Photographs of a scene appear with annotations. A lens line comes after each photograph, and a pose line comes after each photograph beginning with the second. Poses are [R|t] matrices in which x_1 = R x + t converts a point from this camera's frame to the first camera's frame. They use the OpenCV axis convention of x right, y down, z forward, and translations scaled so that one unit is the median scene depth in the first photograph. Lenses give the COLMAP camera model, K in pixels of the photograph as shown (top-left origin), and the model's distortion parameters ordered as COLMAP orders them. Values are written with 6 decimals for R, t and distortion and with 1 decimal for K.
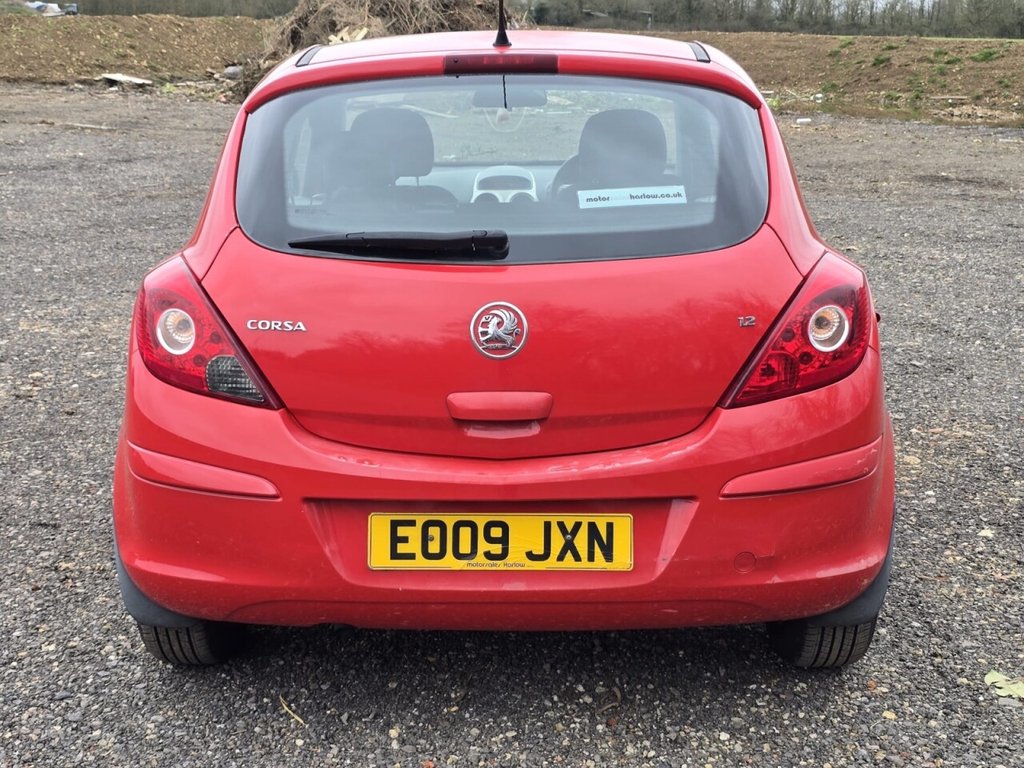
lens RADIAL K [[1393.8, 0, 512.0], [0, 1393.8, 384.0], [0, 0, 1]] dist [0.158887, -0.371124]
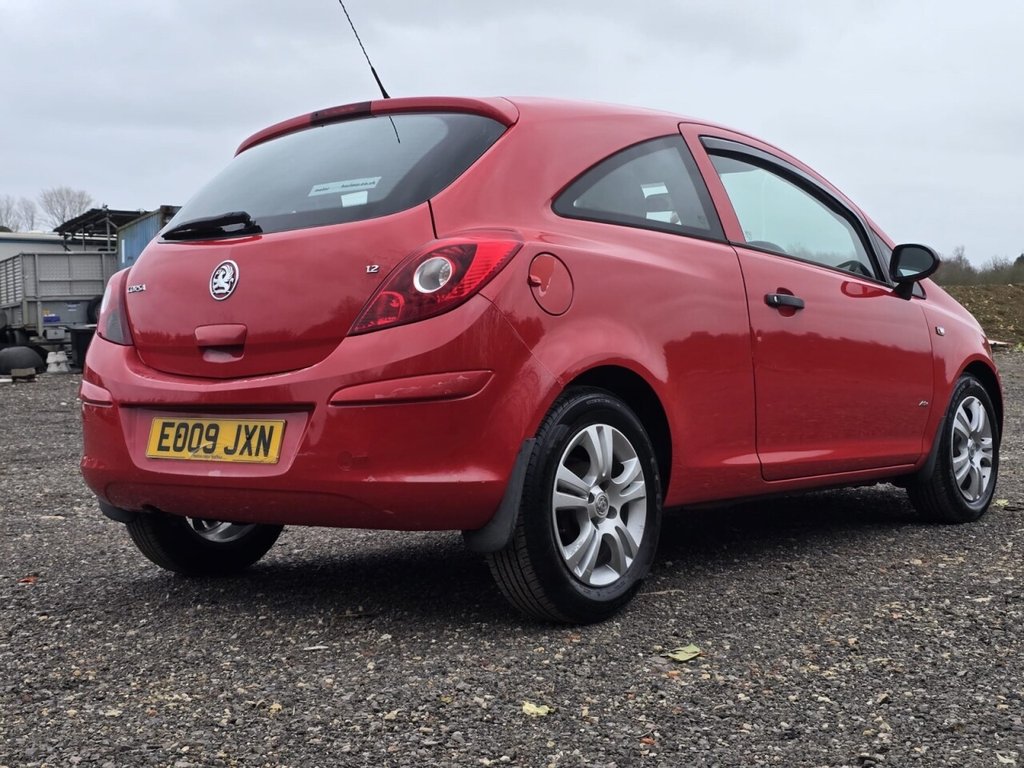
lens RADIAL K [[1389.8, 0, 499.5], [0, 1389.8, 364.4], [0, 0, 1]] dist [0.162498, -0.405739]
pose [[0.788541, -0.007001, -0.614942, 1.015834], [-0.124689, 0.977347, -0.171015, 0.235464], [0.602209, 0.211529, 0.769805, 0.131960]]
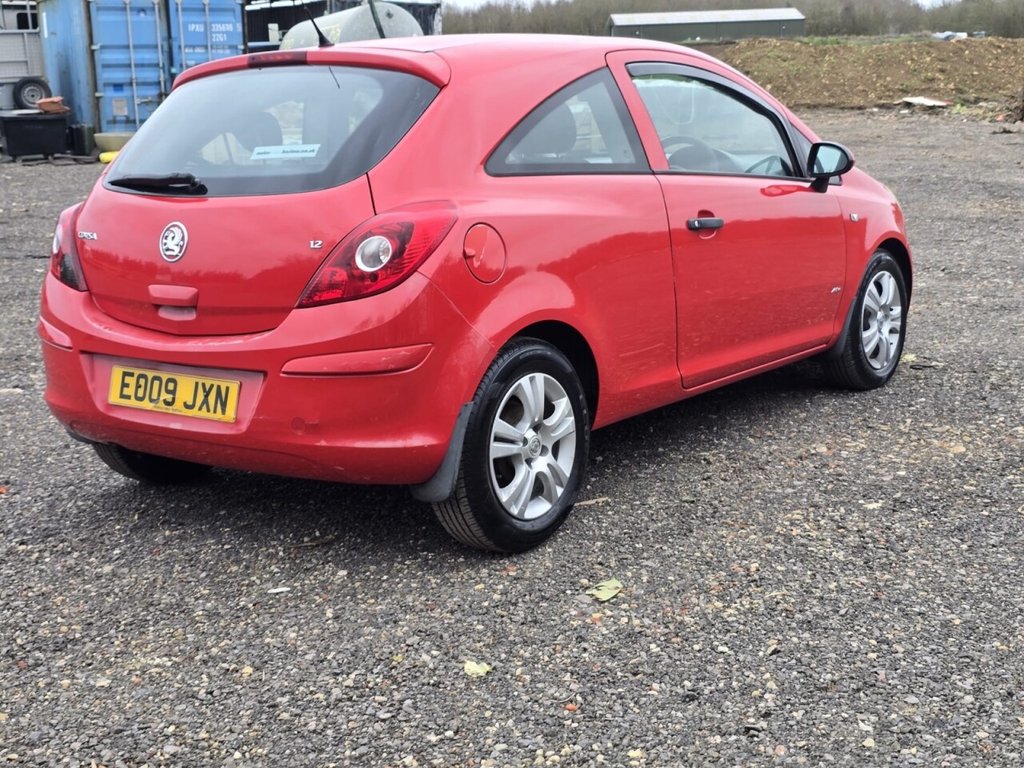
lens RADIAL K [[1394.8, 0, 524.3], [0, 1394.8, 363.4], [0, 0, 1]] dist [0.158588, -0.405600]
pose [[0.822253, 0.083168, -0.563012, 1.082042], [-0.101466, 0.994838, -0.001228, 0.048659], [0.560004, 0.058136, 0.826448, 0.022023]]
